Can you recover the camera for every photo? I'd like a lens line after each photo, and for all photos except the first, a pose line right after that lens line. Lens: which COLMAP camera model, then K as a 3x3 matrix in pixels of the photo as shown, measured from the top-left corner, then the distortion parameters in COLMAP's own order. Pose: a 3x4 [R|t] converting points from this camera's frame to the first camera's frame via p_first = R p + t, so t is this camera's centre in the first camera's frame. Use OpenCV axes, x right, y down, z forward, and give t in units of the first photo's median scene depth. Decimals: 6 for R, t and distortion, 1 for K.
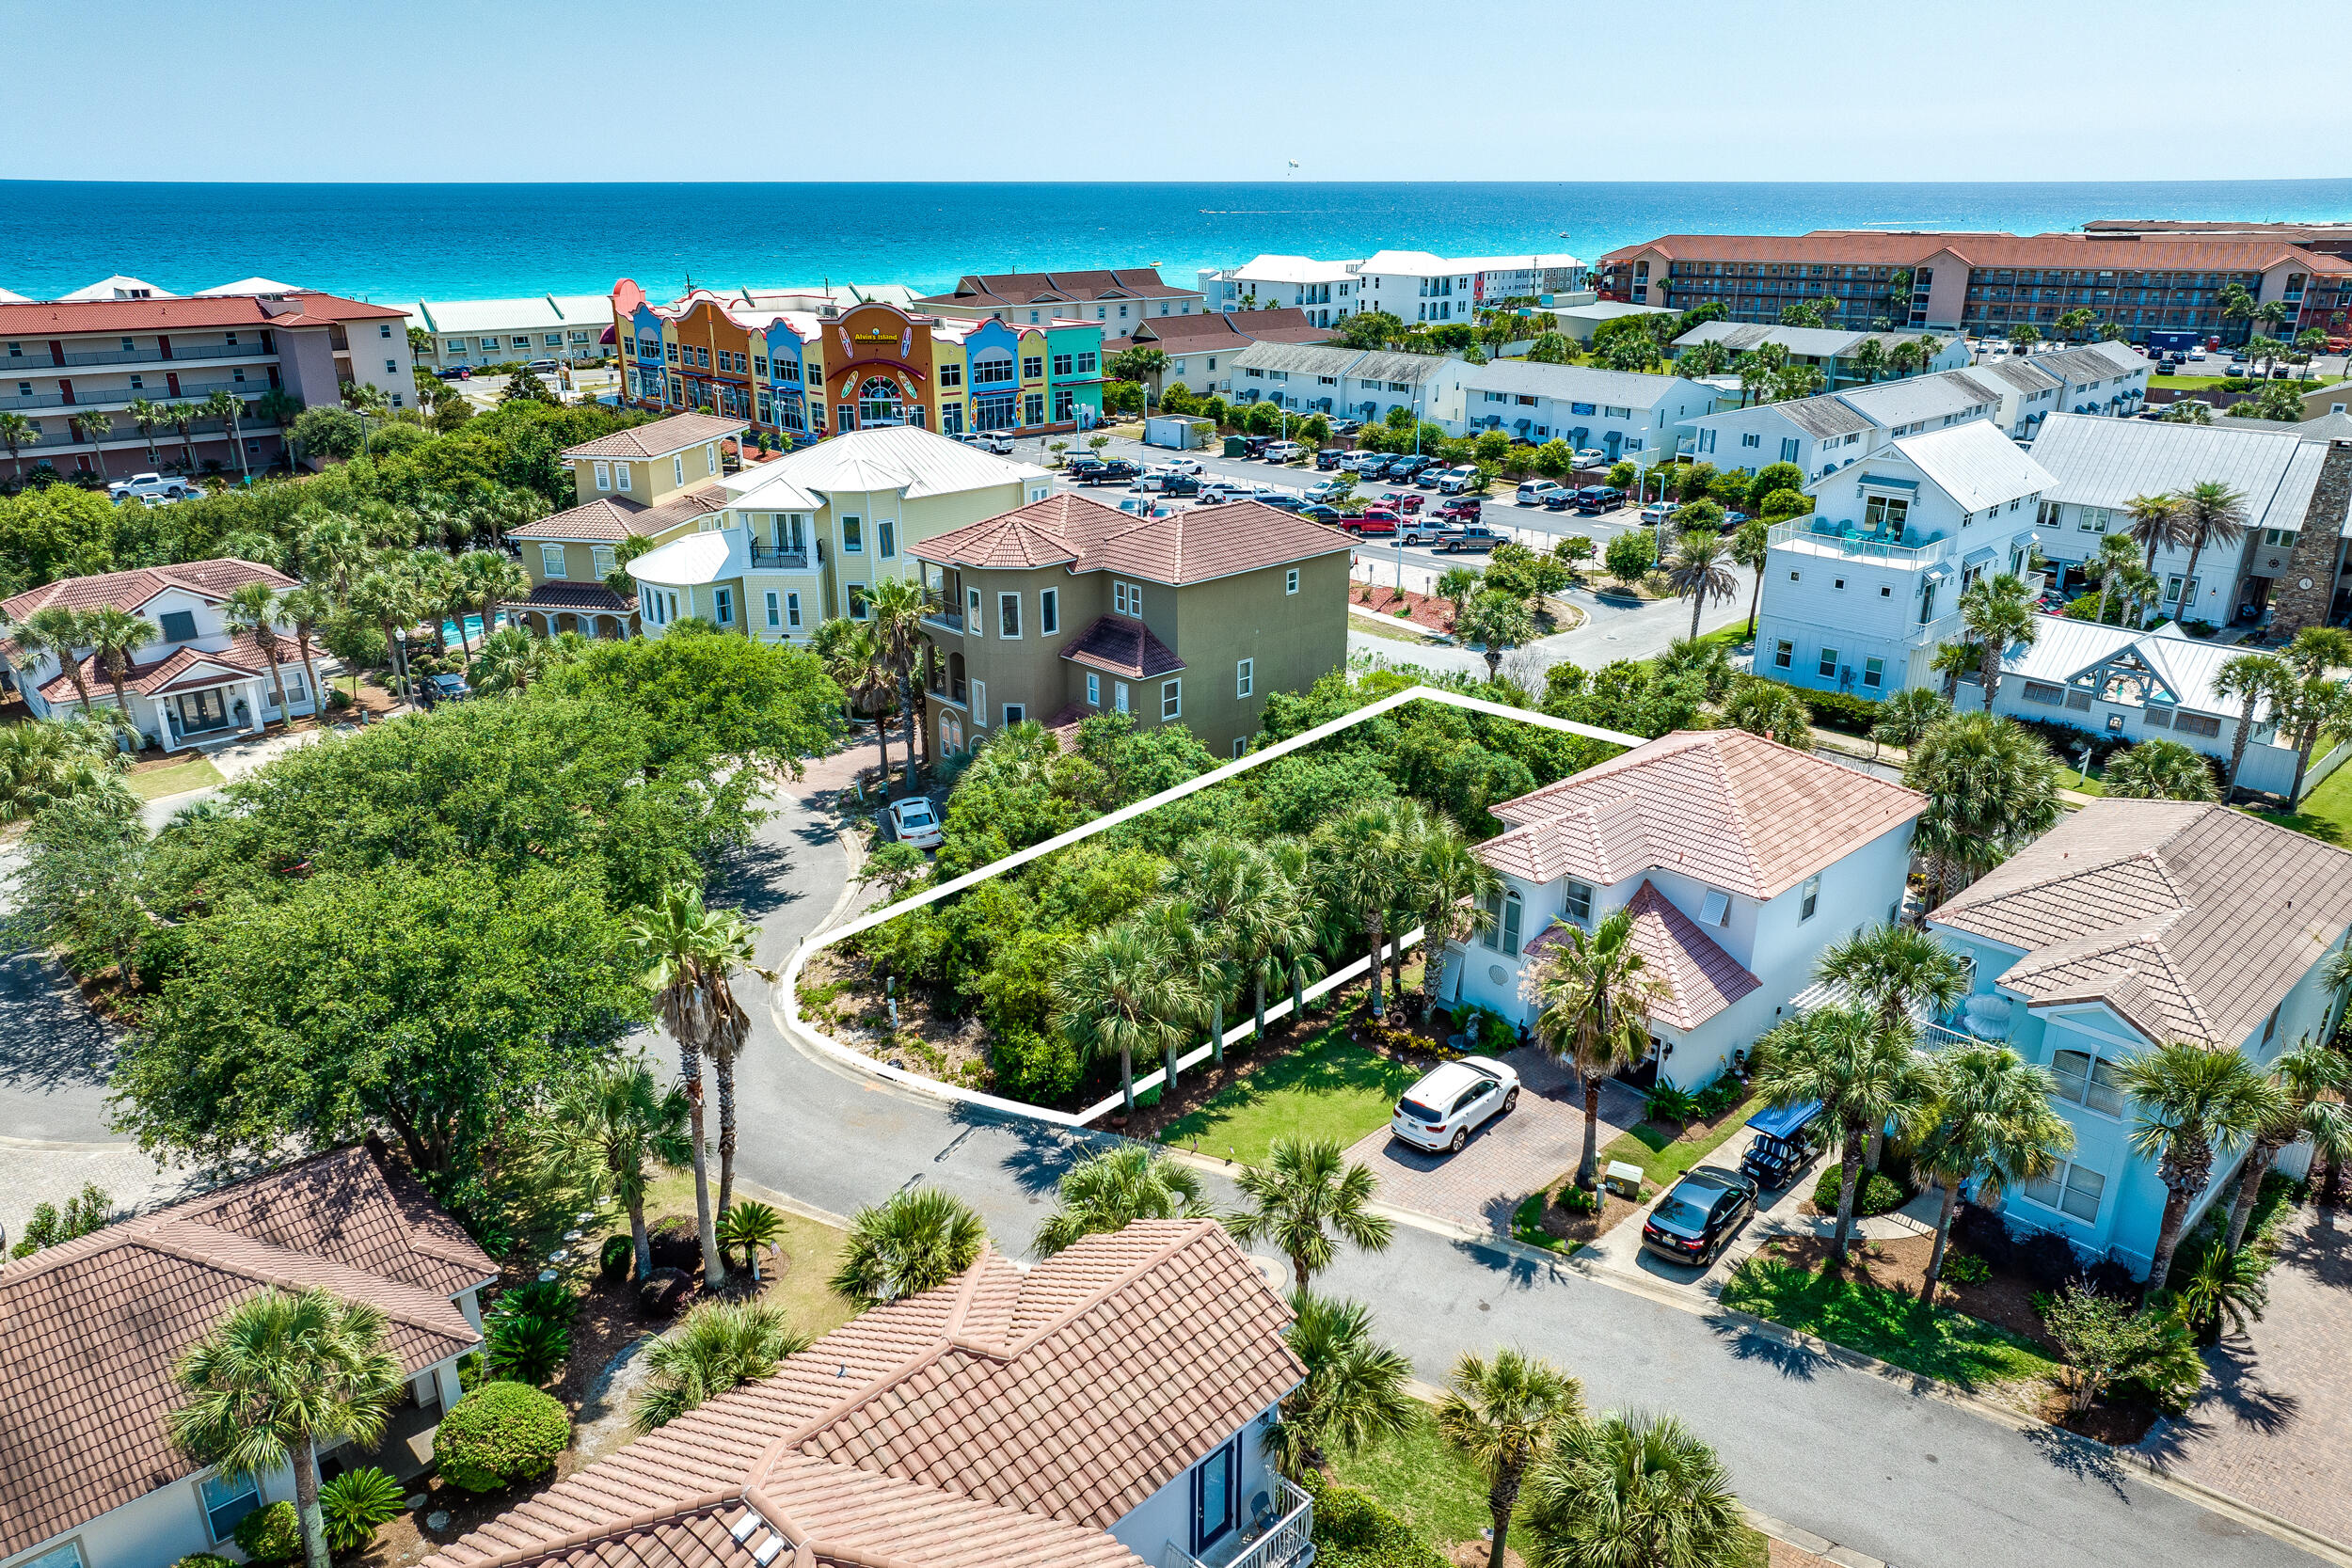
lens RADIAL K [[1609.8, 0, 1193.5], [0, 1609.8, 807.0], [0, 0, 1]] dist [-0.008725, 0.001487]
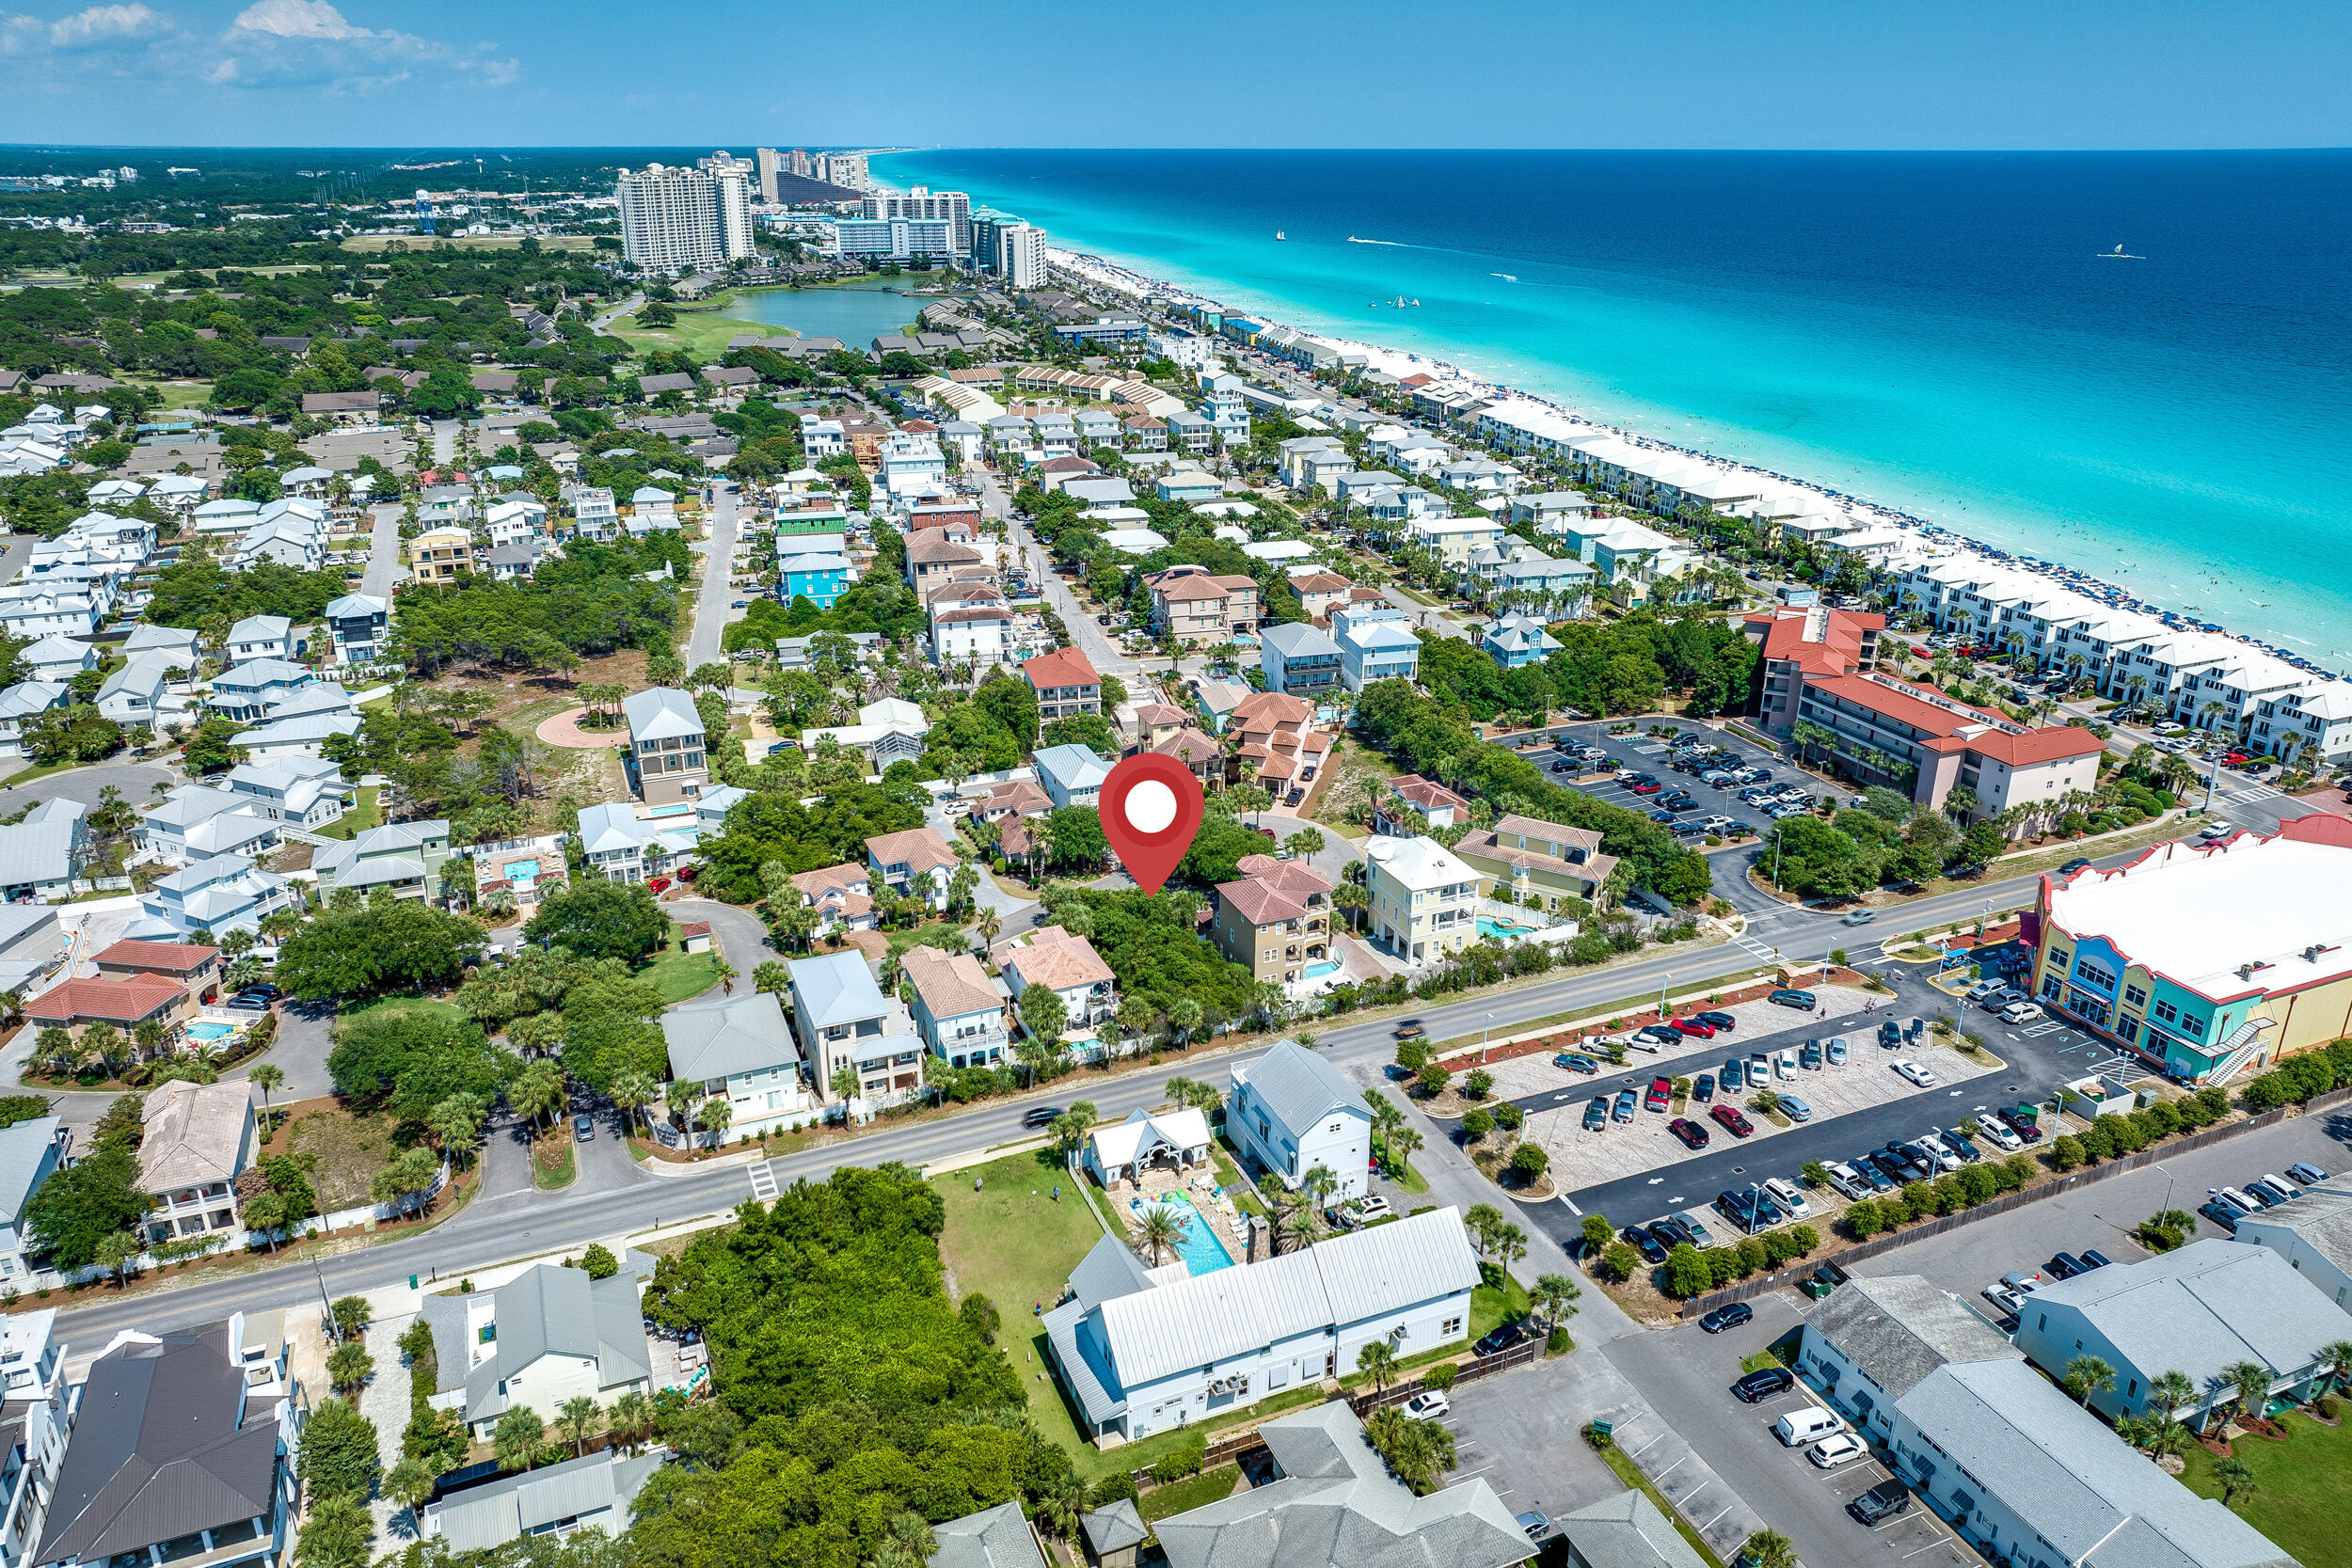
lens RADIAL K [[1613.9, 0, 1186.5], [0, 1613.9, 793.3], [0, 0, 1]] dist [0.003182, -0.004090]
pose [[-0.359091, 0.348095, -0.865958, 2.136190], [-0.340044, 0.815270, 0.468727, -1.393735], [0.869151, 0.462779, -0.174389, 1.134009]]
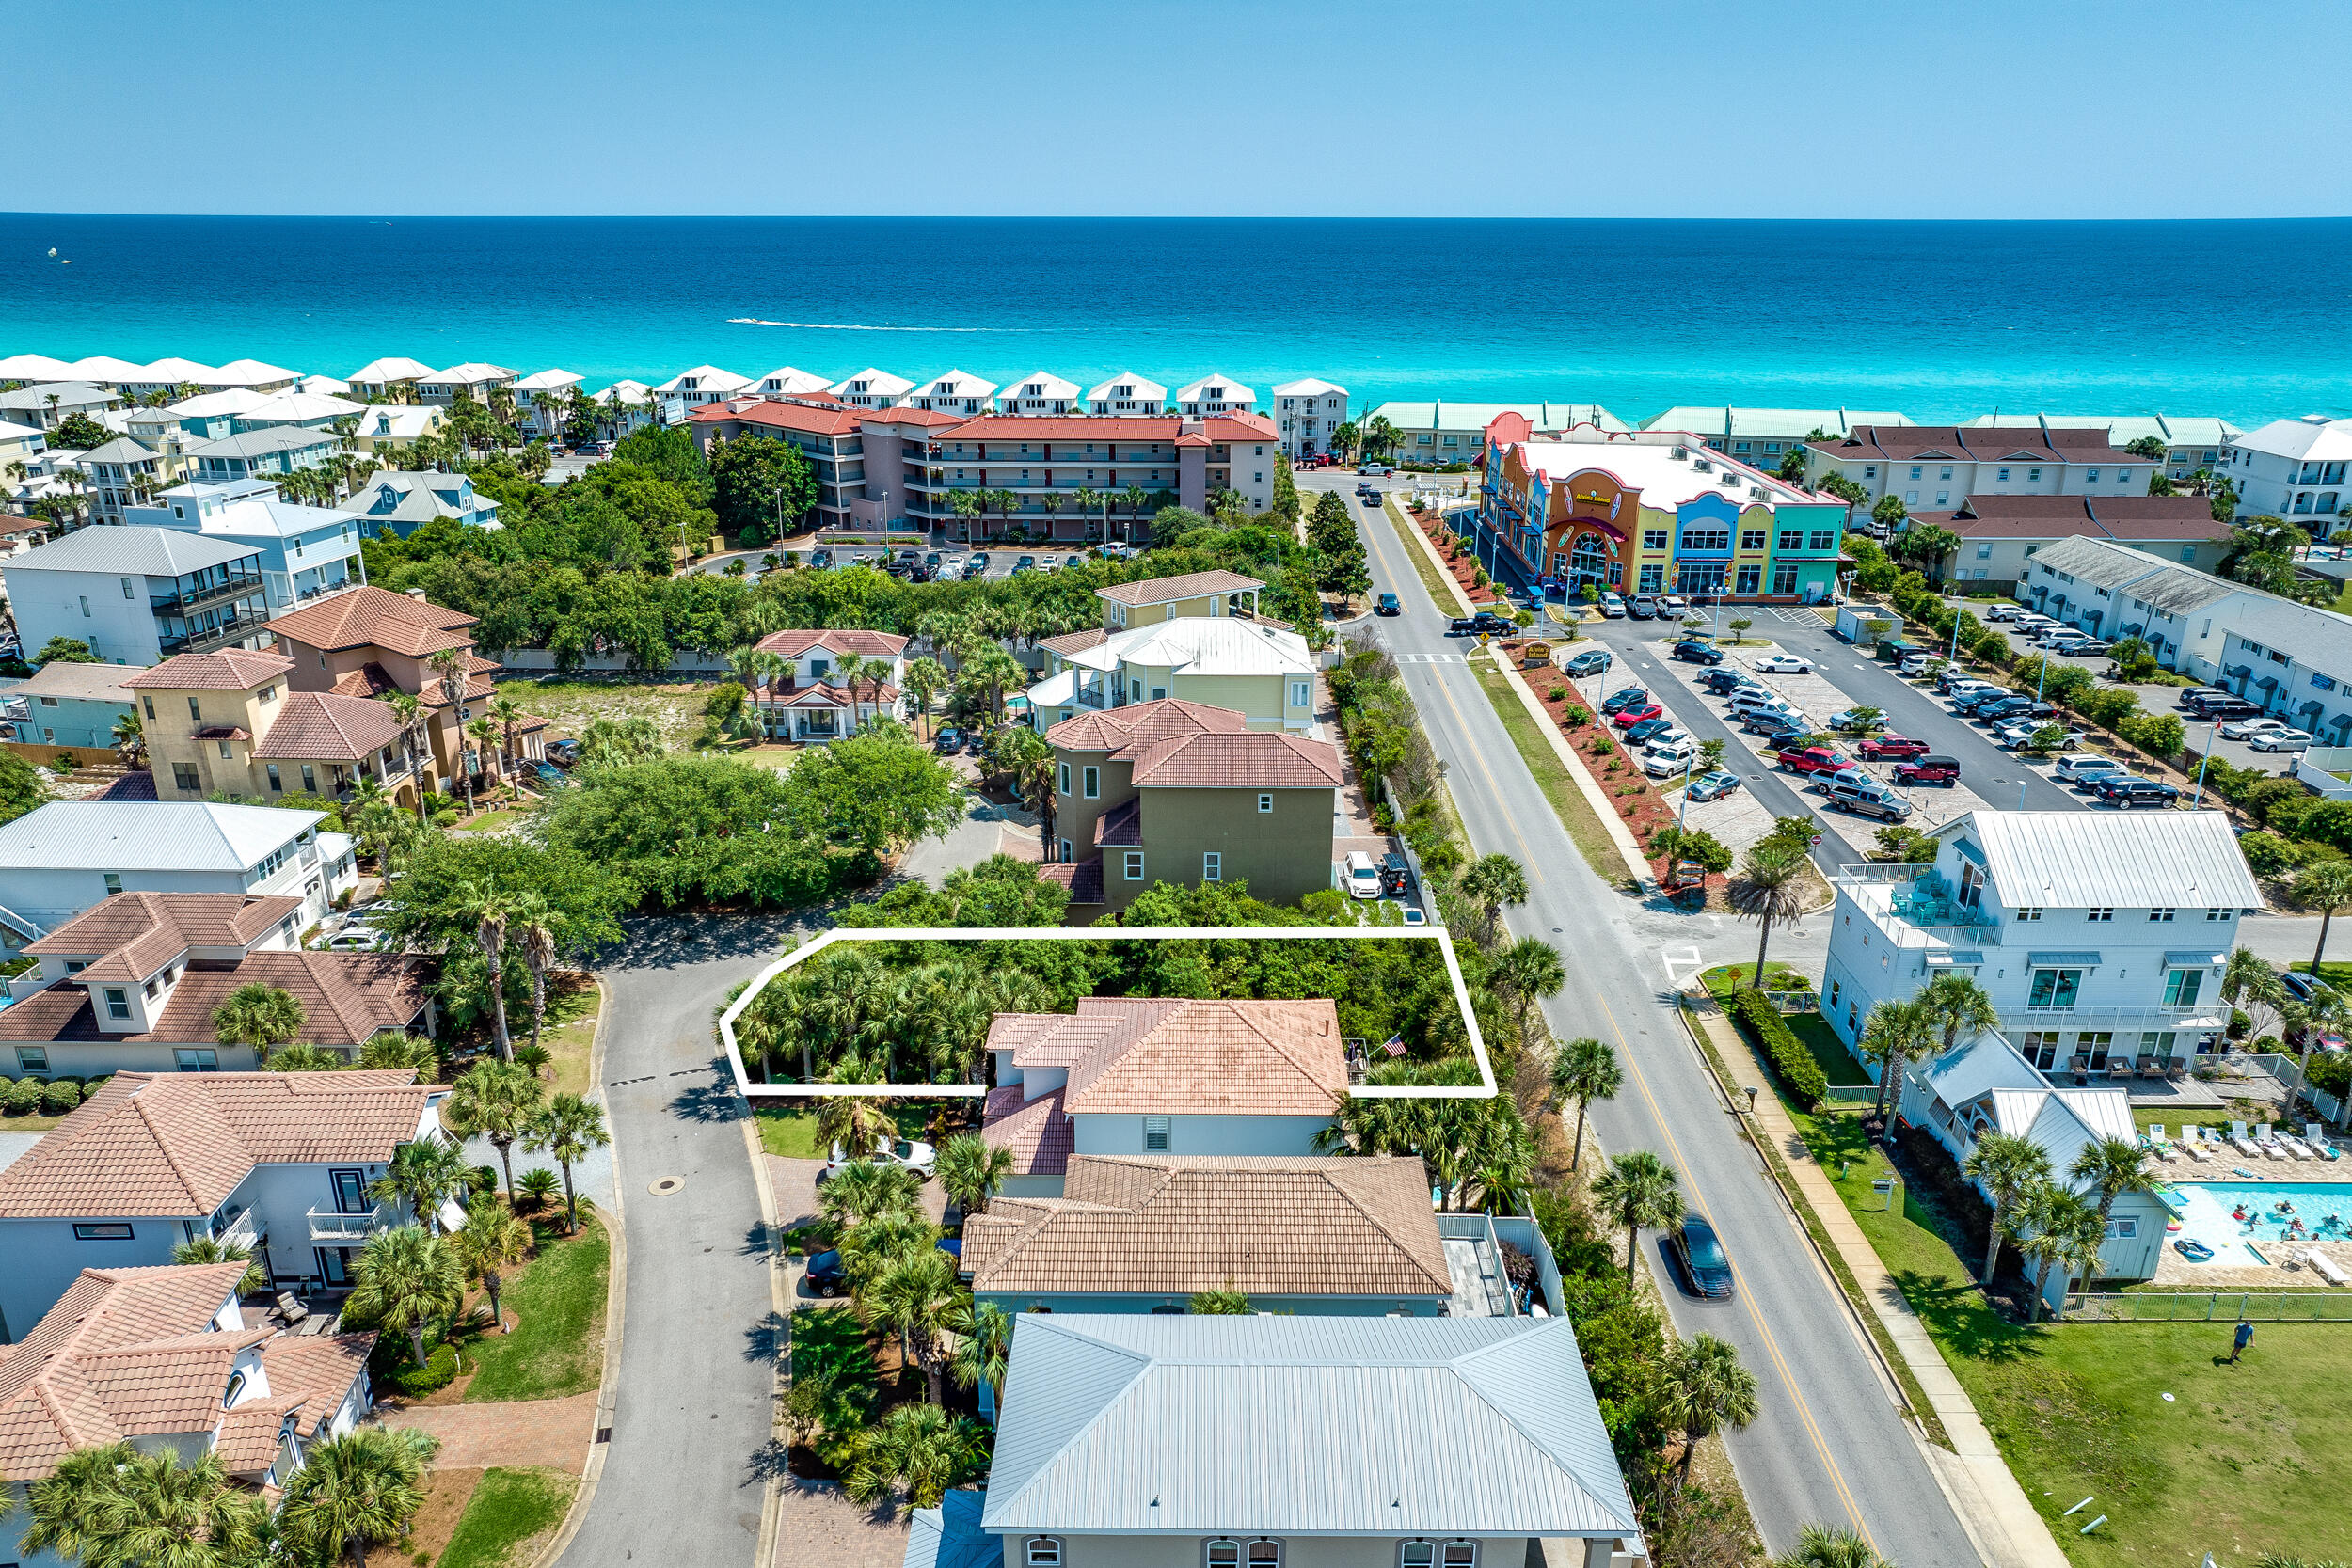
lens RADIAL K [[1630.6, 0, 1179.8], [0, 1630.6, 830.7], [0, 0, 1]] dist [-0.009353, -0.003279]
pose [[0.712100, 0.247520, -0.656999, 0.746299], [-0.254717, 0.963115, 0.086768, -0.185198], [0.654242, 0.105562, 0.748882, 0.003429]]
